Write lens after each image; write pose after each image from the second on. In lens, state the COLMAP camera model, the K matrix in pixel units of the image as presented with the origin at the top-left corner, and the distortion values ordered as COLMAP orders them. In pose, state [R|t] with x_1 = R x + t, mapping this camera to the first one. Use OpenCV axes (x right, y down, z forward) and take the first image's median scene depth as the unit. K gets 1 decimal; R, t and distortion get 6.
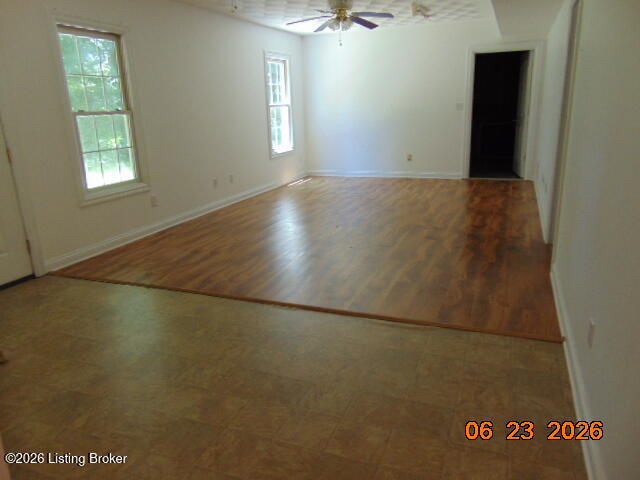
lens RADIAL K [[480.3, 0, 321.5], [0, 480.3, 242.6], [0, 0, 1]] dist [-0.005279, 0.013686]
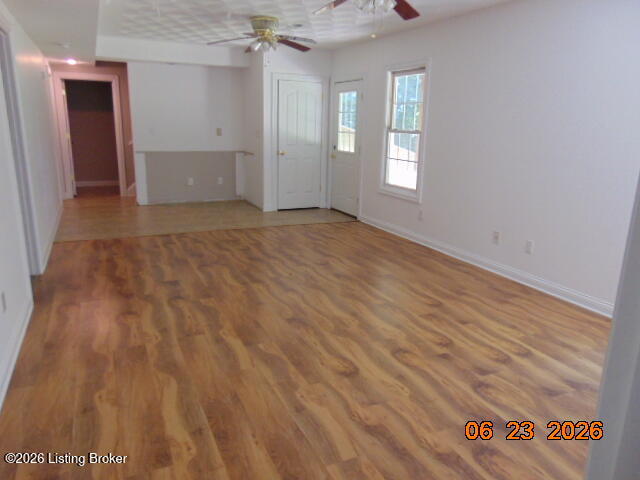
lens RADIAL K [[480.3, 0, 321.5], [0, 480.3, 242.6], [0, 0, 1]] dist [-0.005279, 0.013686]
pose [[-0.695382, 0.194580, -0.691797, 0.633165], [-0.191912, 0.877406, 0.439692, -0.516719], [0.692542, 0.438518, -0.572790, 1.659780]]
